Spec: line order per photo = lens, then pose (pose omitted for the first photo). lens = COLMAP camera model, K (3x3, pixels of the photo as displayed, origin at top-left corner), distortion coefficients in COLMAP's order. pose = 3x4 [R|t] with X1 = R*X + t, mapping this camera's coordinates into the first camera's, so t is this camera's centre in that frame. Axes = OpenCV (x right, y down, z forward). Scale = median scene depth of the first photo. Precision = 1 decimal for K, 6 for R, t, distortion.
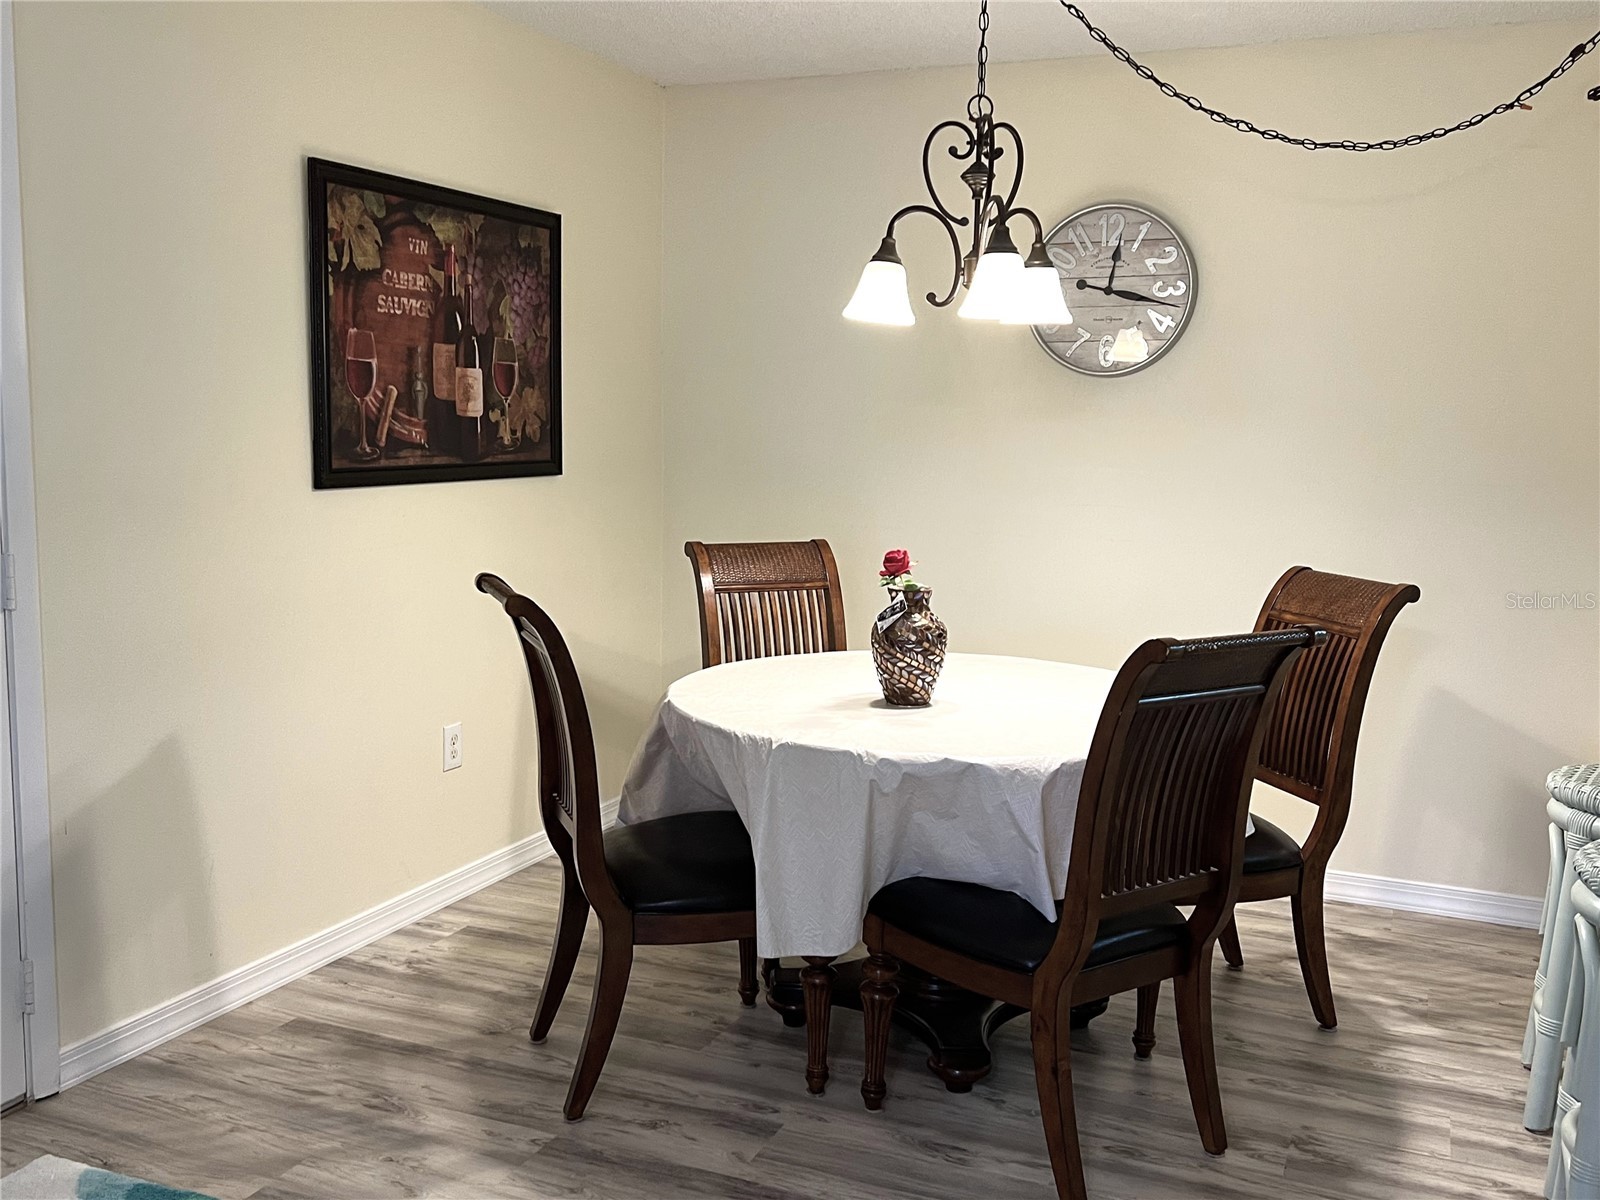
lens RADIAL K [[1395.2, 0, 800.0], [0, 1395.2, 600.0], [0, 0, 1]] dist [0.105366, -0.164705]
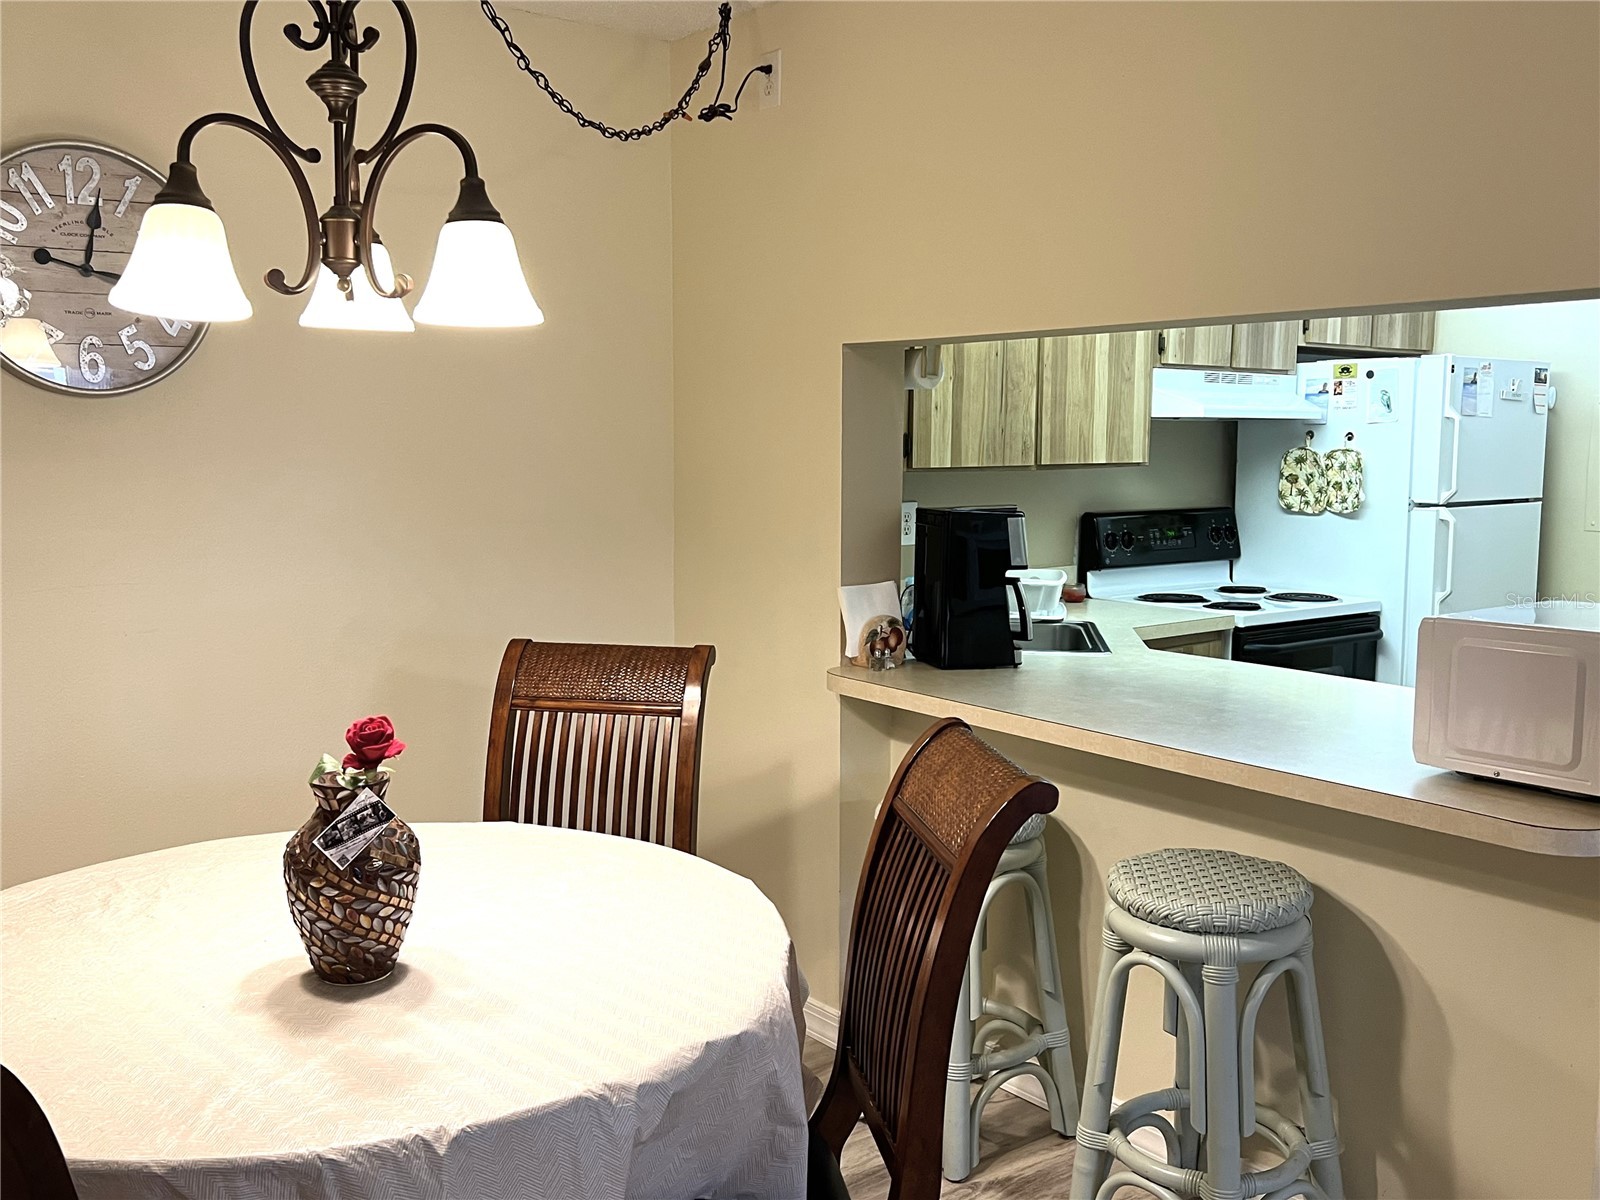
lens RADIAL K [[1460.8, 0, 800.0], [0, 1460.8, 600.0], [0, 0, 1]] dist [-0.007156, 0.072260]
pose [[0.498174, -0.119292, 0.858832, -0.330443], [0.122793, 0.990214, 0.066313, -0.096245], [-0.858339, 0.072423, 0.507947, 0.511092]]
